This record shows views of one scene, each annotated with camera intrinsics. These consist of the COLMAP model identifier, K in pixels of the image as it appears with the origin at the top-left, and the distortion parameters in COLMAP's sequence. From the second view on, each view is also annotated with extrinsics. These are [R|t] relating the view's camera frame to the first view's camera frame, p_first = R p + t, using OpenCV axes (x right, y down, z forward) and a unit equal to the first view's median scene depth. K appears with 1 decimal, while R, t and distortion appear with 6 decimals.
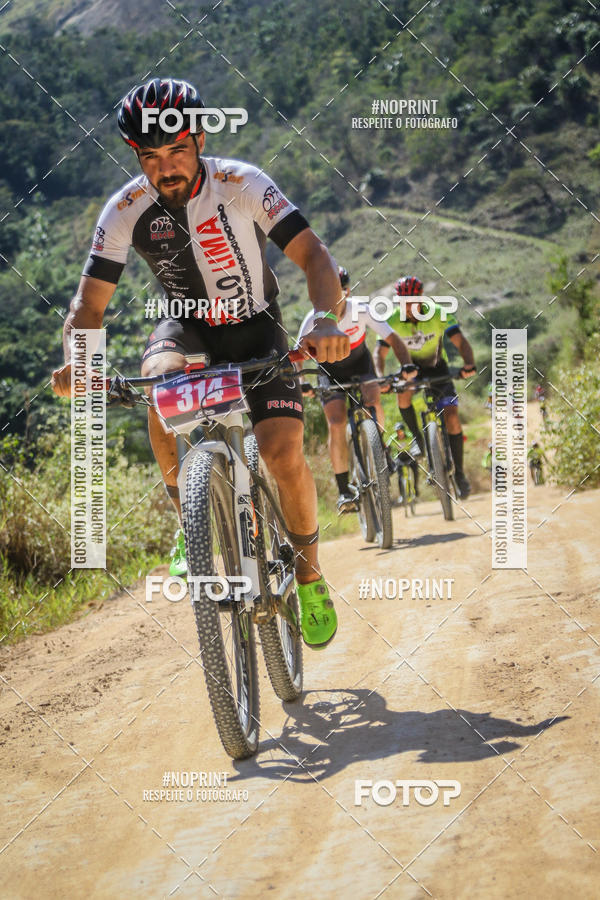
lens RADIAL K [[3125.9, 0, 254.8], [0, 3125.9, 502.3], [0, 0, 1]] dist [0.375943, -0.165564]
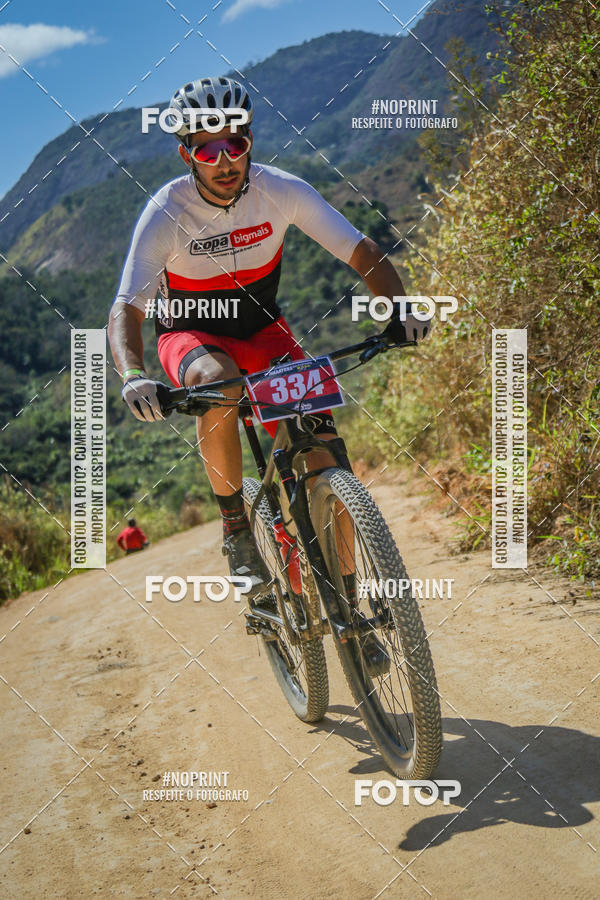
lens RADIAL K [[3755.2, 0, 282.9], [0, 3755.2, 416.3], [0, 0, 1]] dist [2.125595, -7.865058]
pose [[0.995954, -0.072378, 0.053271, -0.046538], [0.075150, 0.995815, -0.052017, 0.040288], [-0.049283, 0.055809, 0.997224, -1.018253]]
